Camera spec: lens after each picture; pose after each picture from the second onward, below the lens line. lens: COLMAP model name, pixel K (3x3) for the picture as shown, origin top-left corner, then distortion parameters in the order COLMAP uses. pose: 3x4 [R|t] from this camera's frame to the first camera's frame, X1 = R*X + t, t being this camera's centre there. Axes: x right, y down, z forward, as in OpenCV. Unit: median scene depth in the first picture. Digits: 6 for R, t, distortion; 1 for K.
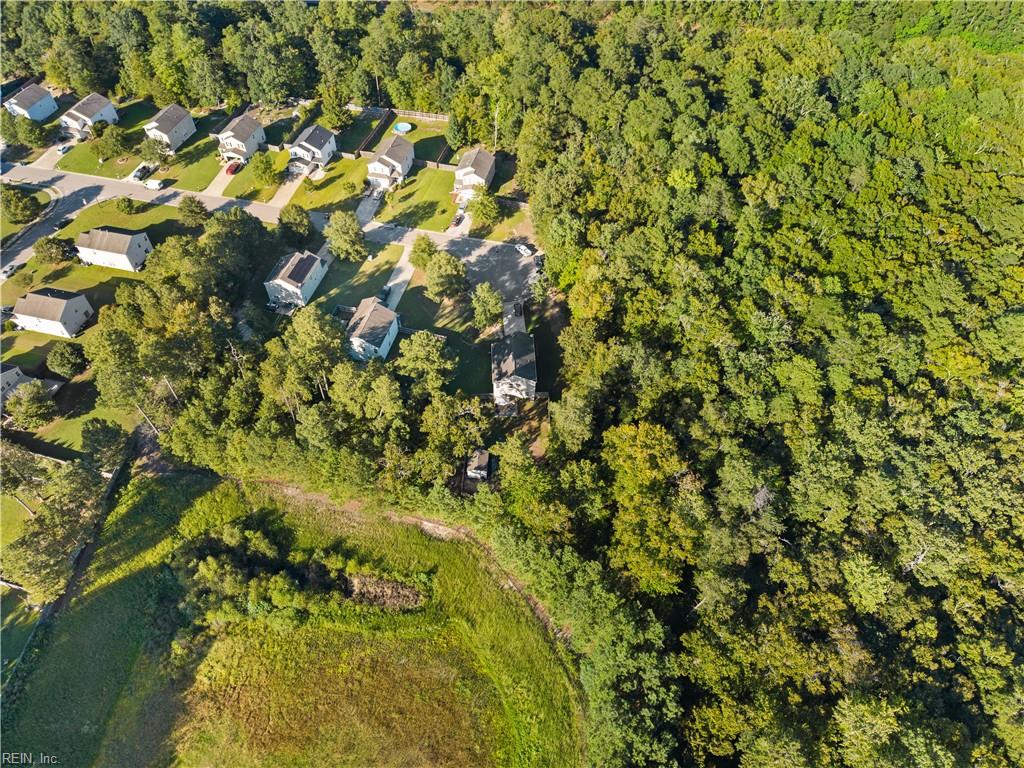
lens RADIAL K [[697.5, 0, 530.2], [0, 697.5, 385.5], [0, 0, 1]] dist [0.000655, -0.005068]
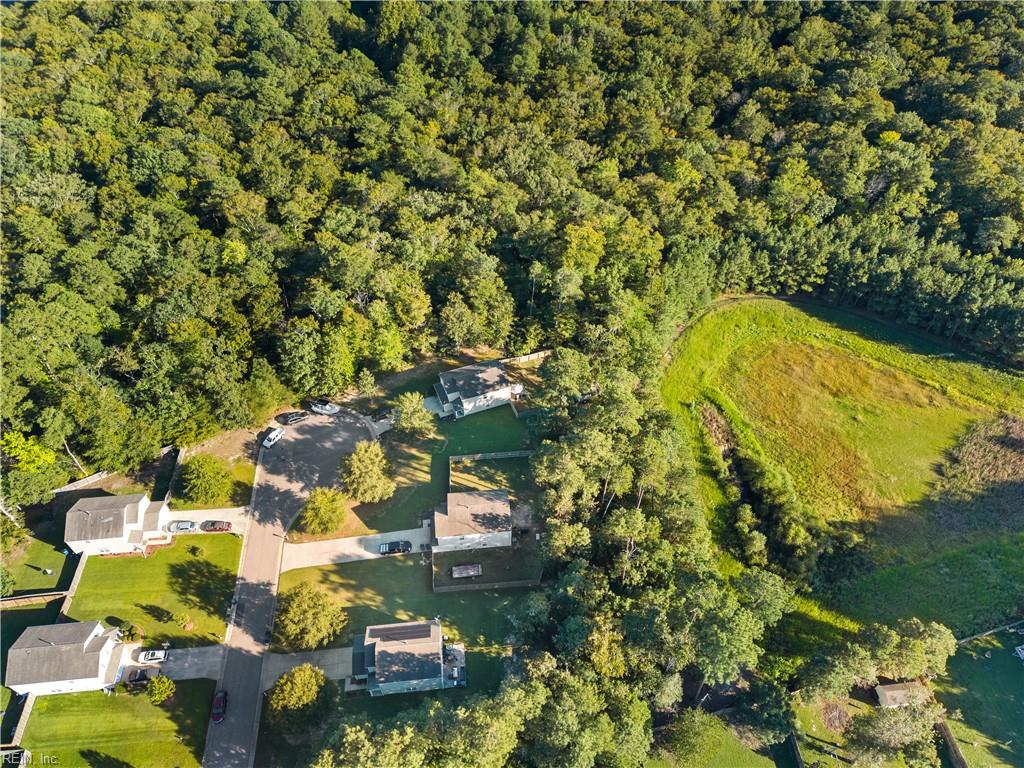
lens RADIAL K [[701.8, 0, 512.0], [0, 701.8, 384.0], [0, 0, 1]] dist [0.047672, -0.062661]
pose [[-0.324053, -0.709840, 0.625393, -0.683642], [0.701097, 0.263653, 0.662533, -0.677189], [-0.635180, 0.653157, 0.412230, 0.557268]]
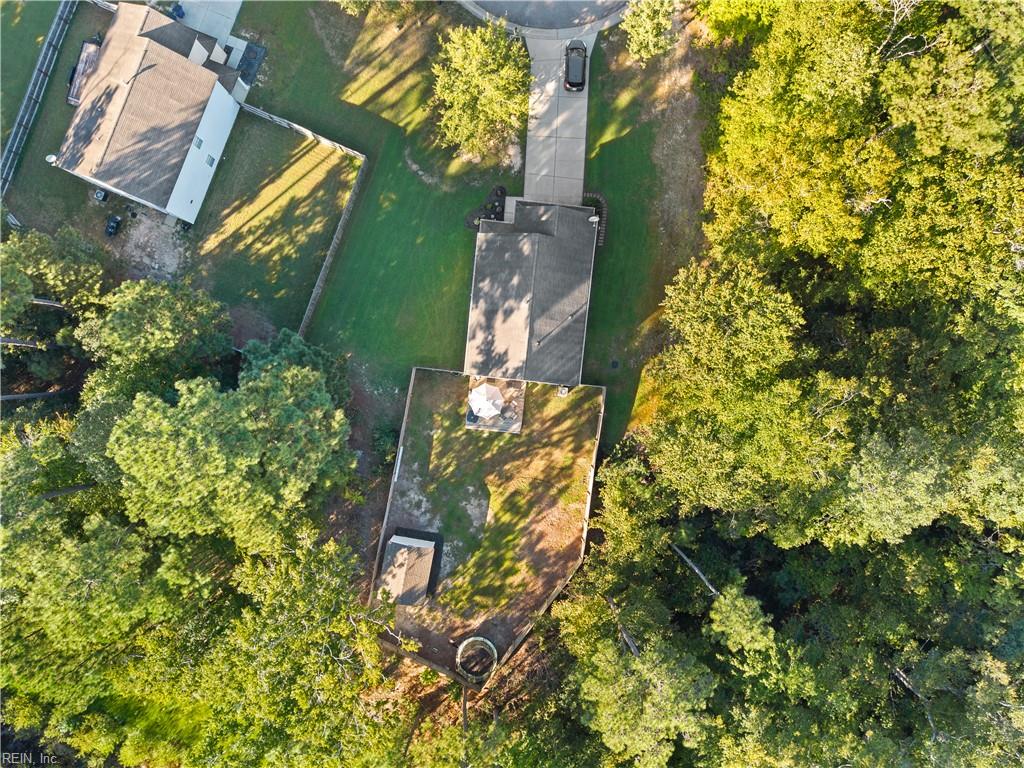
lens RADIAL K [[697.5, 0, 530.2], [0, 697.5, 385.5], [0, 0, 1]] dist [0.000655, -0.005068]
pose [[0.984837, 0.172275, -0.020433, -0.010508], [-0.115410, 0.738540, 0.664258, -0.247270], [0.129526, -0.651828, 0.747224, 0.705723]]
